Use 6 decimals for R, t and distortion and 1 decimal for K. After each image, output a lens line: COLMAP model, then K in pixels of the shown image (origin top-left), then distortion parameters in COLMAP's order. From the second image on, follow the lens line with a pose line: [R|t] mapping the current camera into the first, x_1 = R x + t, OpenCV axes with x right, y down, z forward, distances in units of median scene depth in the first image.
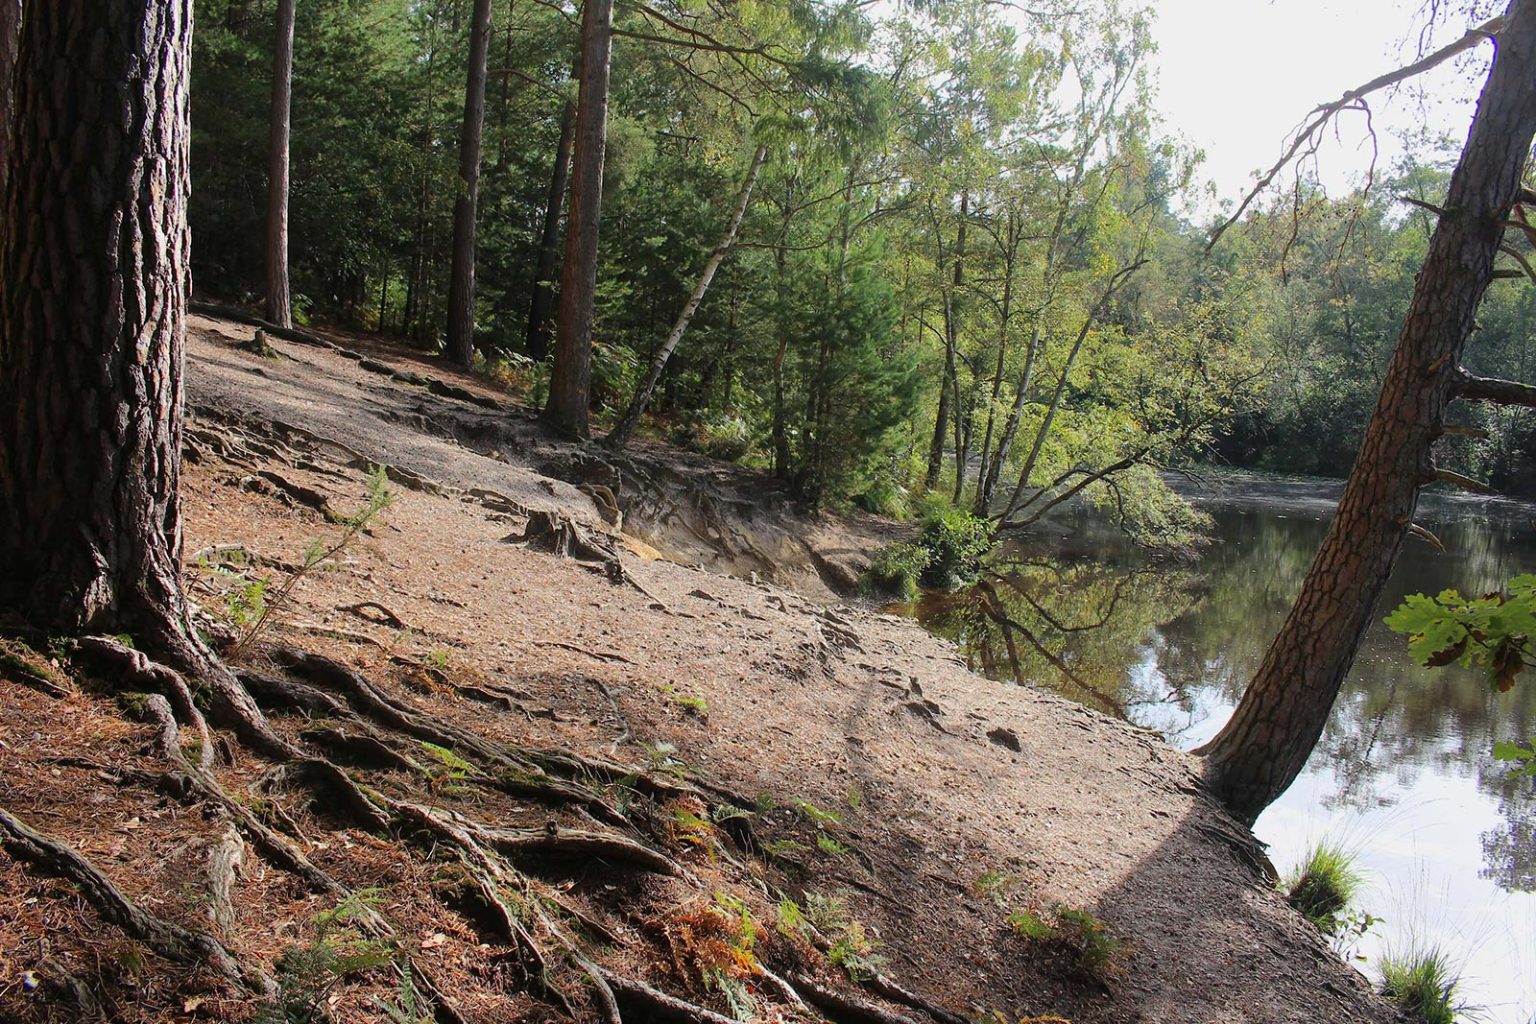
lens RADIAL K [[1272.5, 0, 767.3], [0, 1272.5, 498.2], [0, 0, 1]] dist [-0.158847, 0.133540]
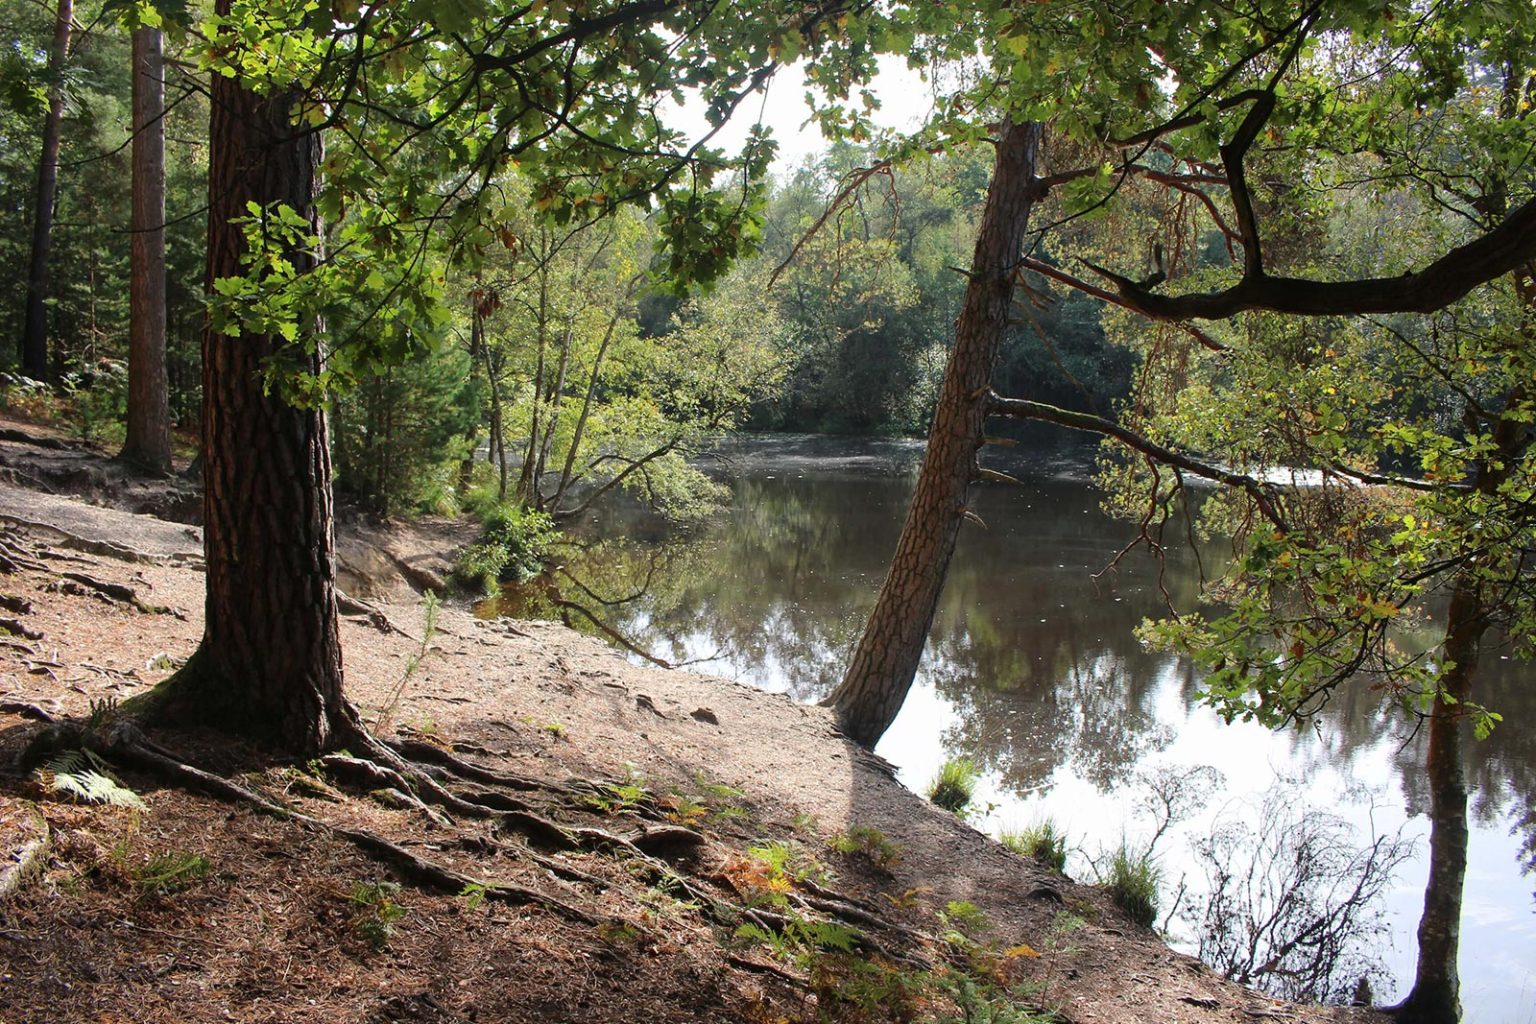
lens RADIAL K [[1272.5, 0, 767.3], [0, 1272.5, 498.2], [0, 0, 1]] dist [-0.158847, 0.133540]
pose [[0.909967, -0.087067, 0.405438, -0.113849], [0.076143, 0.996168, 0.043028, -0.034601], [-0.407631, -0.008283, 0.913109, -0.081772]]
